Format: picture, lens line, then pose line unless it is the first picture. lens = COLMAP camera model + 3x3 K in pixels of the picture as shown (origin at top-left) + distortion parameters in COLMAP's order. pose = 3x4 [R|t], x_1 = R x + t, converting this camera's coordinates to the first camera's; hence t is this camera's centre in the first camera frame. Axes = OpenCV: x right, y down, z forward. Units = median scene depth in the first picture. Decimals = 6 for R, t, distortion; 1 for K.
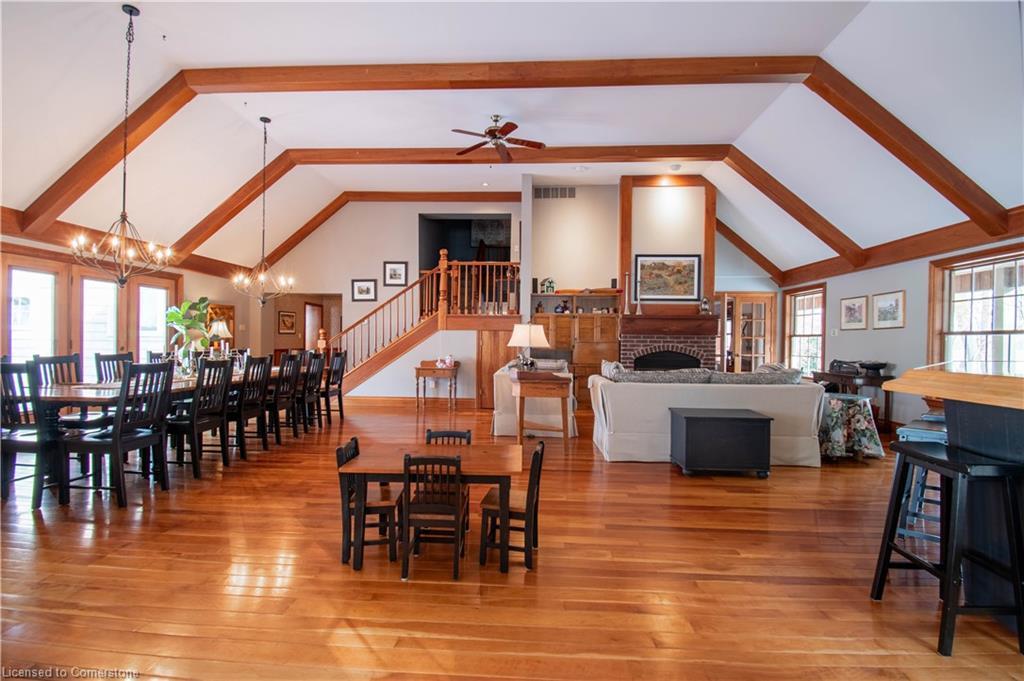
lens RADIAL K [[461.0, 0, 516.1], [0, 461.0, 343.5], [0, 0, 1]] dist [0.003401, -0.015488]
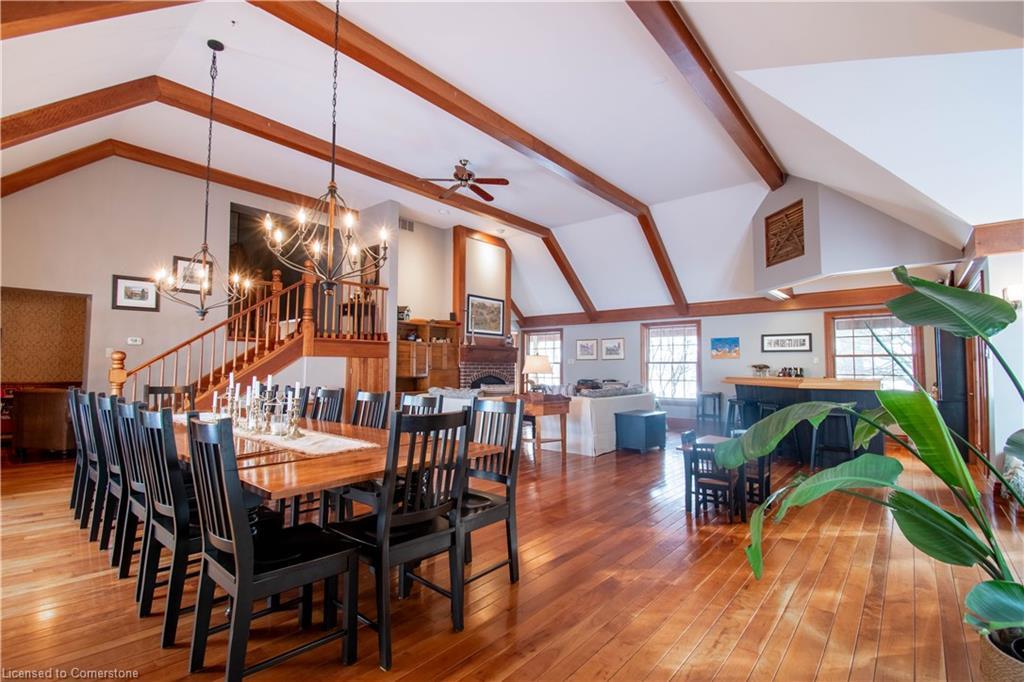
lens RADIAL K [[461.0, 0, 516.1], [0, 461.0, 344.0], [0, 0, 1]] dist [0.003401, -0.015488]
pose [[0.607172, 0.033609, 0.793860, -0.611076], [0.007633, 0.998812, -0.048124, -0.008452], [-0.794534, 0.035279, 0.606194, 0.199856]]
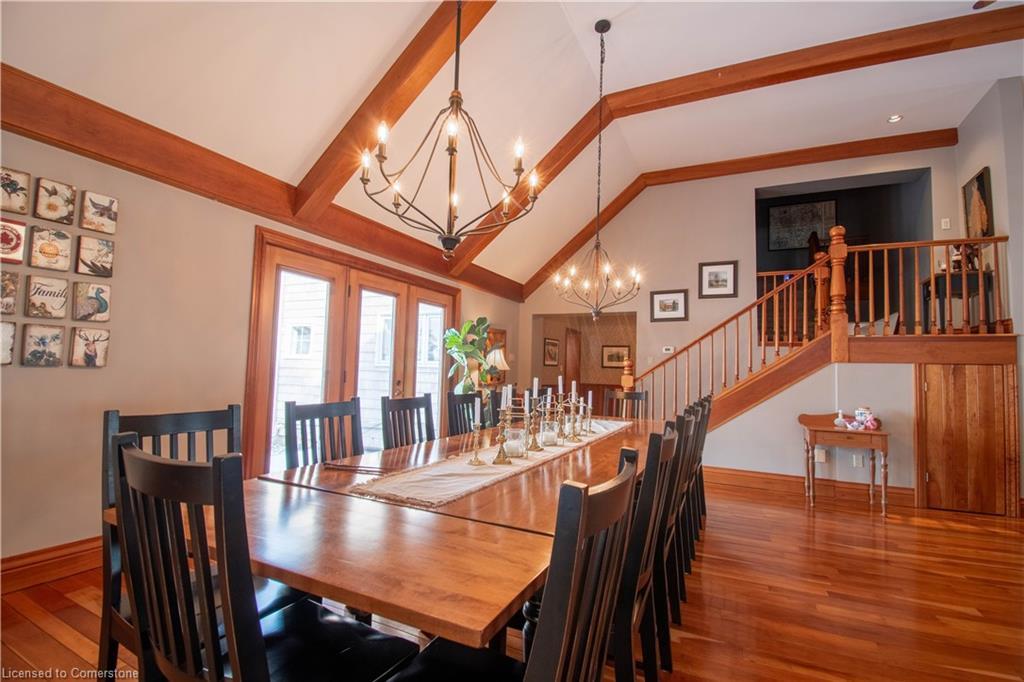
lens RADIAL K [[449.0, 0, 513.4], [0, 449.0, 345.9], [0, 0, 1]] dist [0.000163, -0.016383]
pose [[0.914981, -0.006353, -0.403447, -0.317899], [-0.020706, 0.997819, -0.062671, -0.006504], [0.402965, 0.065696, 0.912854, 0.325721]]
